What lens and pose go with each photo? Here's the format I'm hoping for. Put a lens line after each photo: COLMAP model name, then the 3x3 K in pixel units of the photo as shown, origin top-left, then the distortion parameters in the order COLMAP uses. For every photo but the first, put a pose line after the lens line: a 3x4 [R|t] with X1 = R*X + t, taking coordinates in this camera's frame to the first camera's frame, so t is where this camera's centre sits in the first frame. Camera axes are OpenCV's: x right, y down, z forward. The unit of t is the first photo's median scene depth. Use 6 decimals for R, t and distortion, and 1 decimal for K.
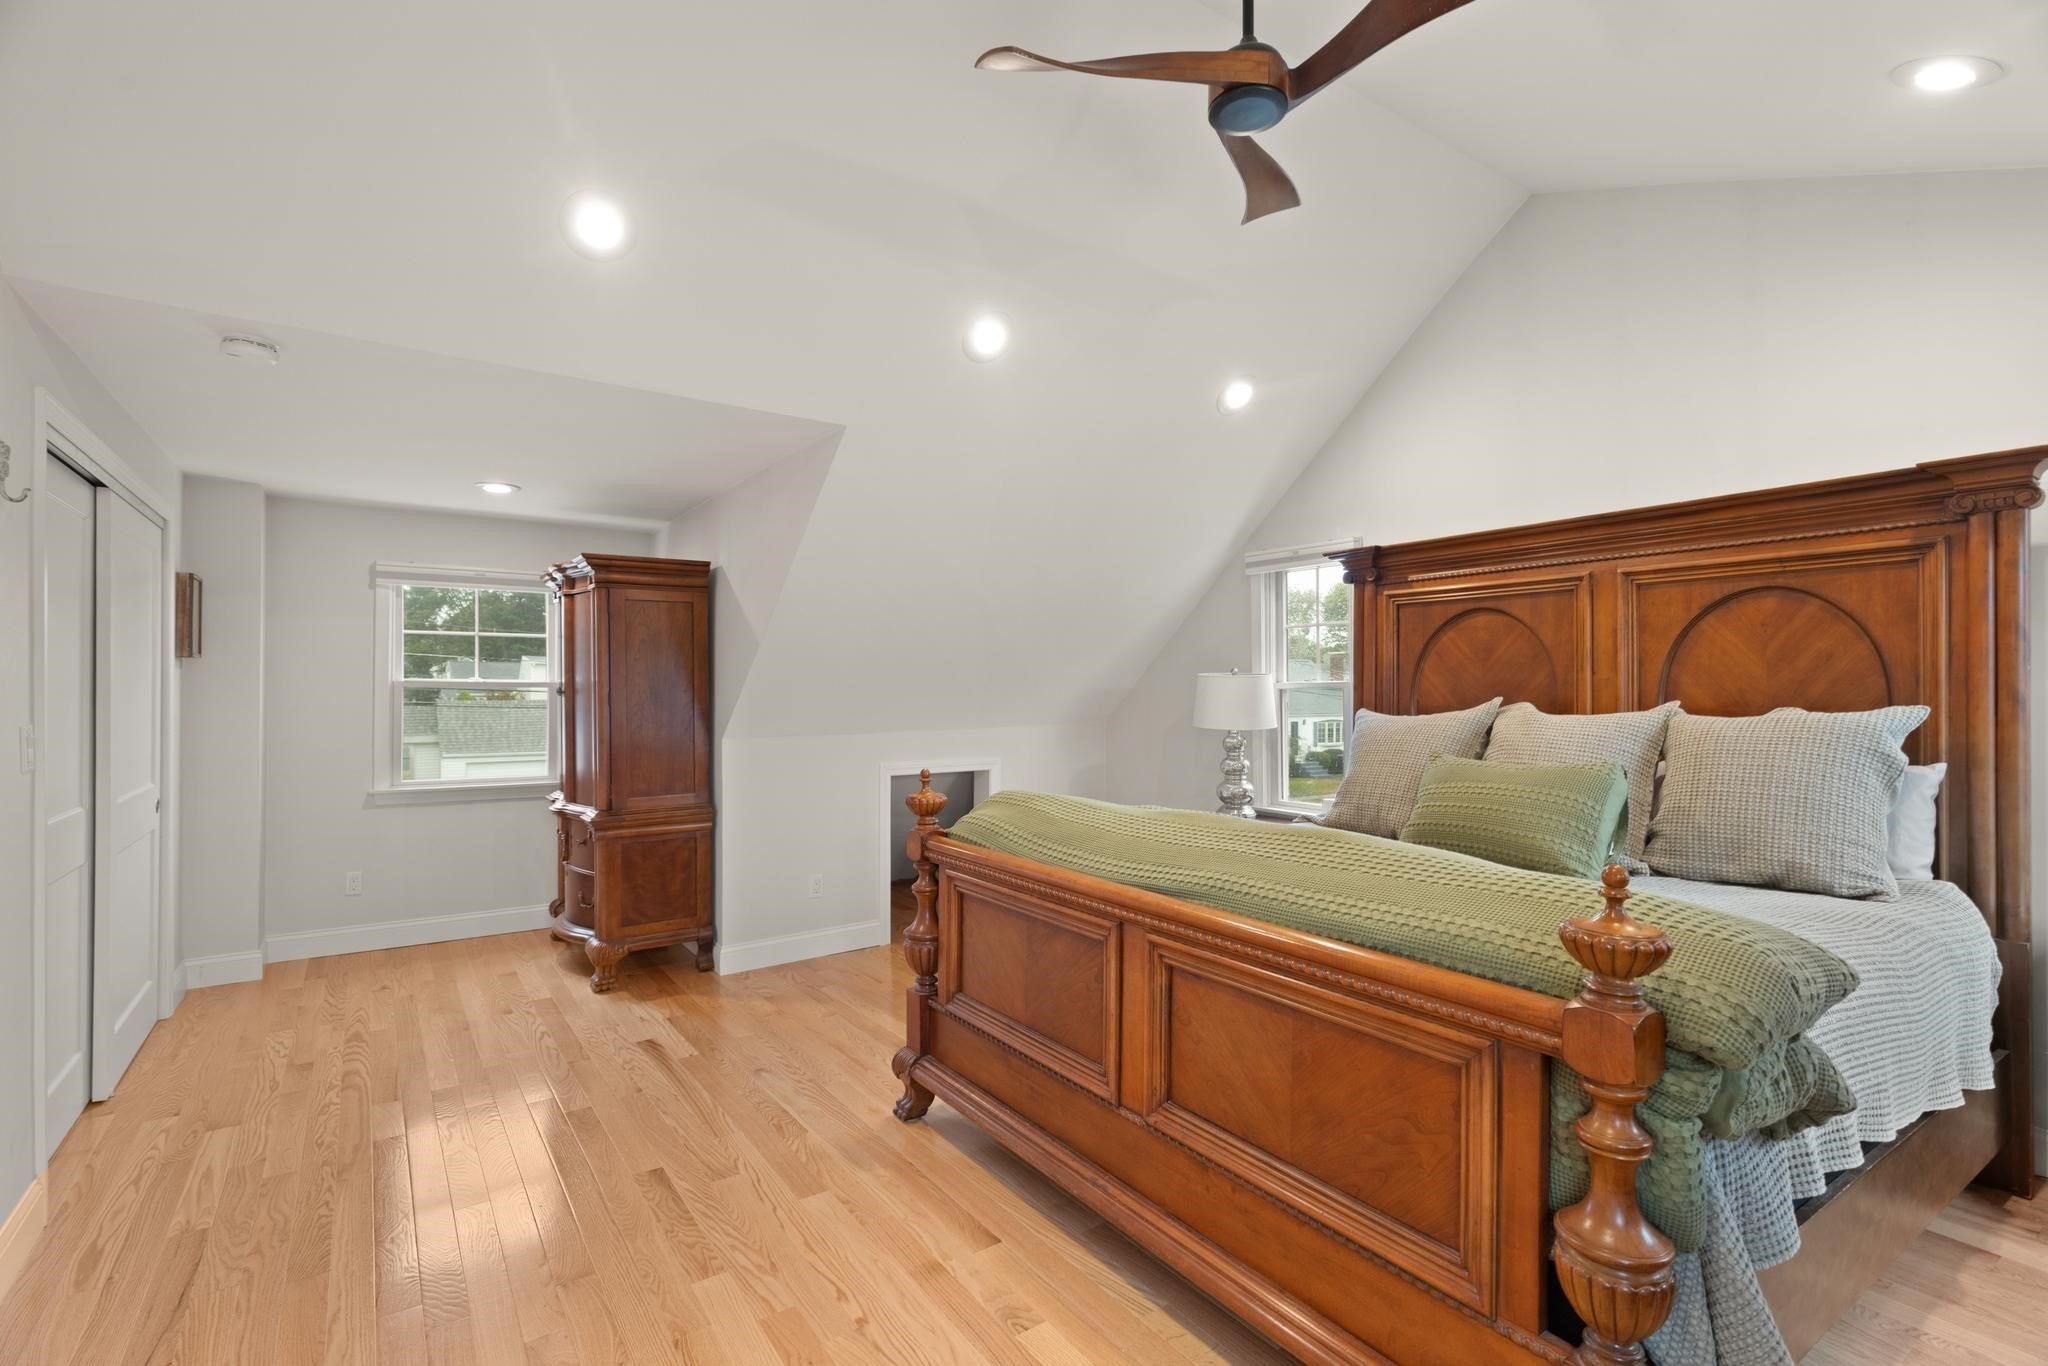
lens RADIAL K [[952.2, 0, 1036.6], [0, 952.2, 683.3], [0, 0, 1]] dist [0.011304, -0.000085]
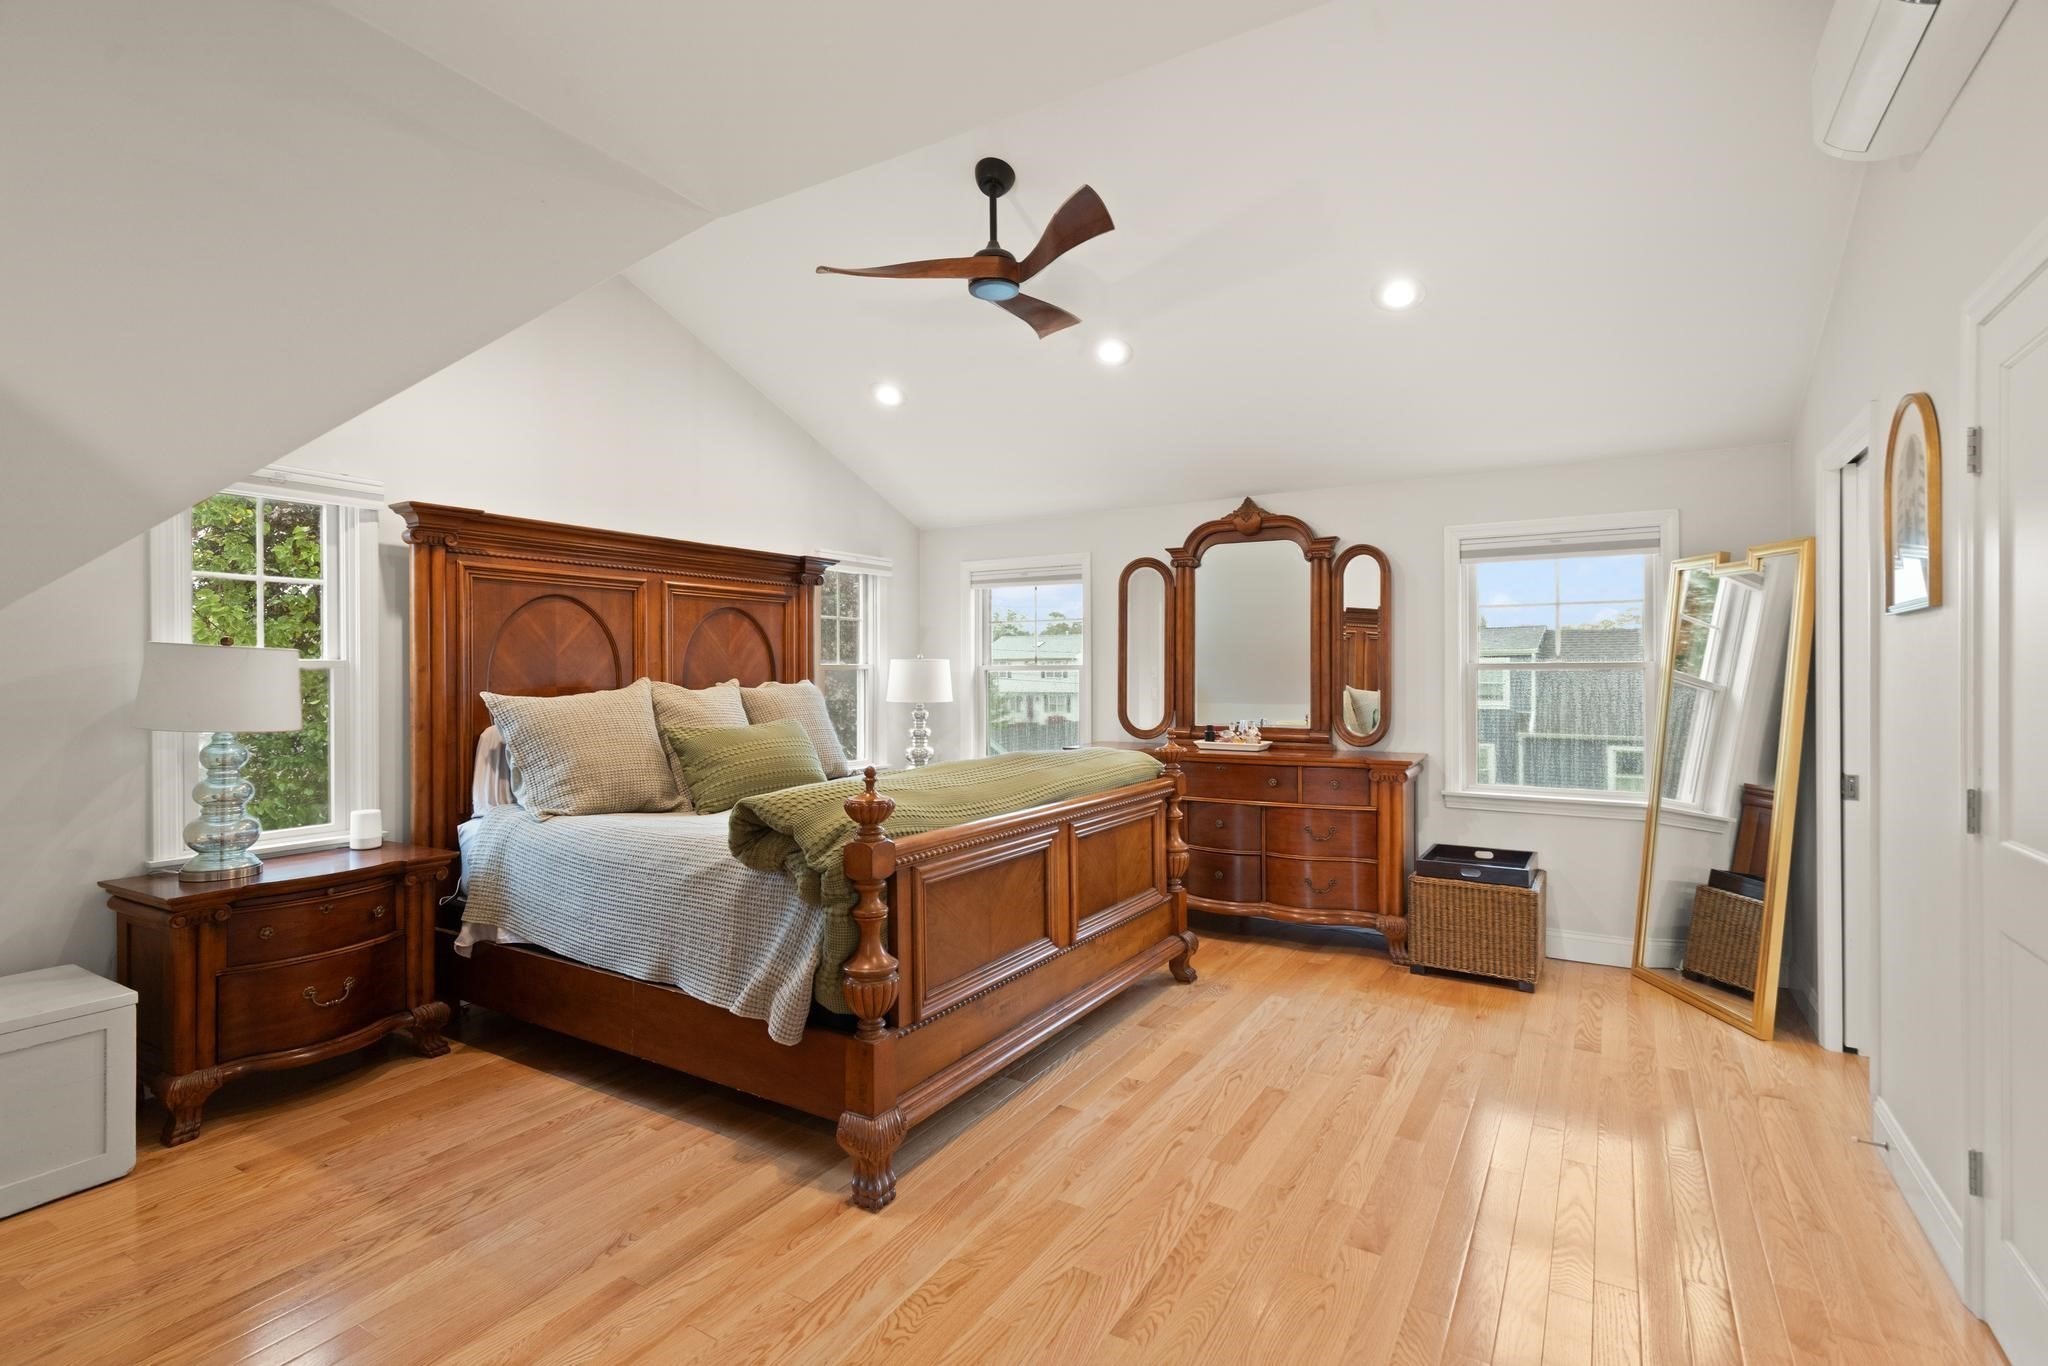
lens RADIAL K [[934.9, 0, 1024.0], [0, 934.9, 683.0], [0, 0, 1]] dist [0.001377, -0.000146]
pose [[-0.388723, -0.008027, 0.921320, -1.018048], [-0.007334, 0.999957, 0.005618, 0.014714], [-0.921325, -0.004573, -0.388766, 1.344619]]
